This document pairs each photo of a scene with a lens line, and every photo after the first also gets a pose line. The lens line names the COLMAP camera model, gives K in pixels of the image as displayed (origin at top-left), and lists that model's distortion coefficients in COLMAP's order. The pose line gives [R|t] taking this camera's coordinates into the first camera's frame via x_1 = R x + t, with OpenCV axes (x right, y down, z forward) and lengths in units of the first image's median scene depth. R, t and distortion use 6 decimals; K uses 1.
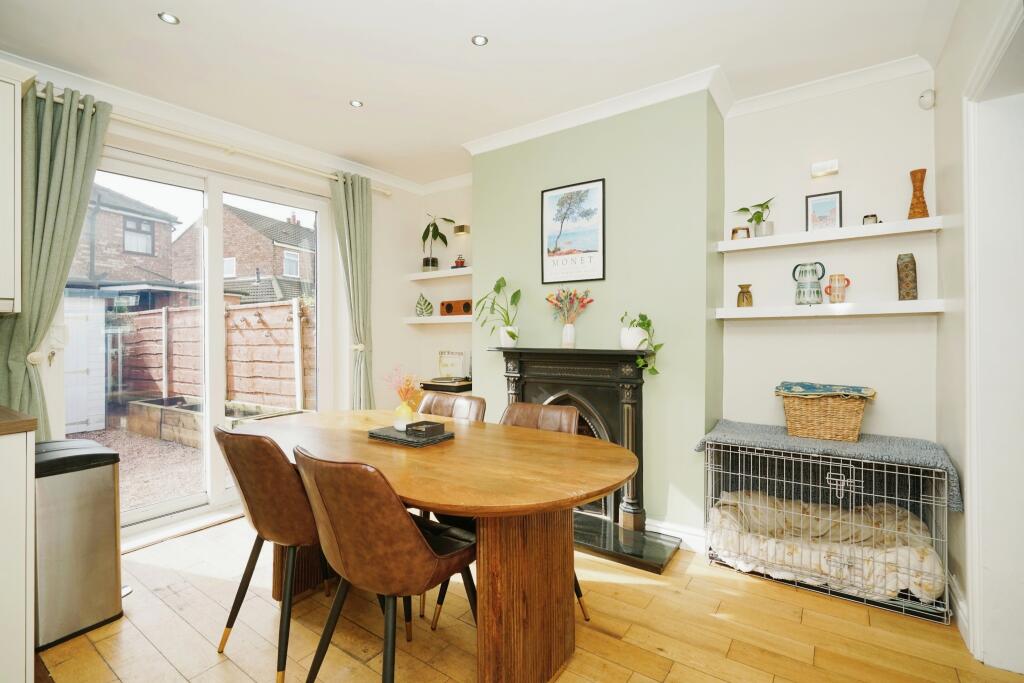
lens RADIAL K [[468.1, 0, 512.2], [0, 468.1, 334.1], [0, 0, 1]] dist [-0.003442, 0.000001]
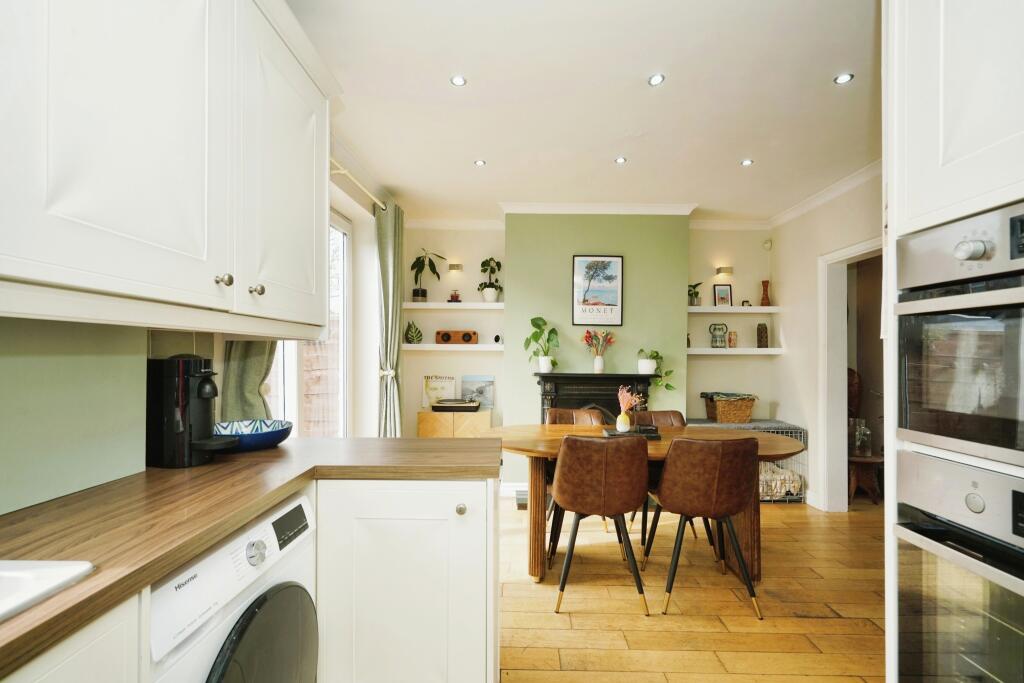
lens RADIAL K [[468.1, 0, 502.0], [0, 468.1, 349.4], [0, 0, 1]] dist [-0.003442, 0.000001]
pose [[0.818763, 0.022449, 0.573692, -0.895326], [-0.013392, 0.999710, -0.020007, -0.008598], [-0.573975, 0.008698, 0.818827, 0.025993]]
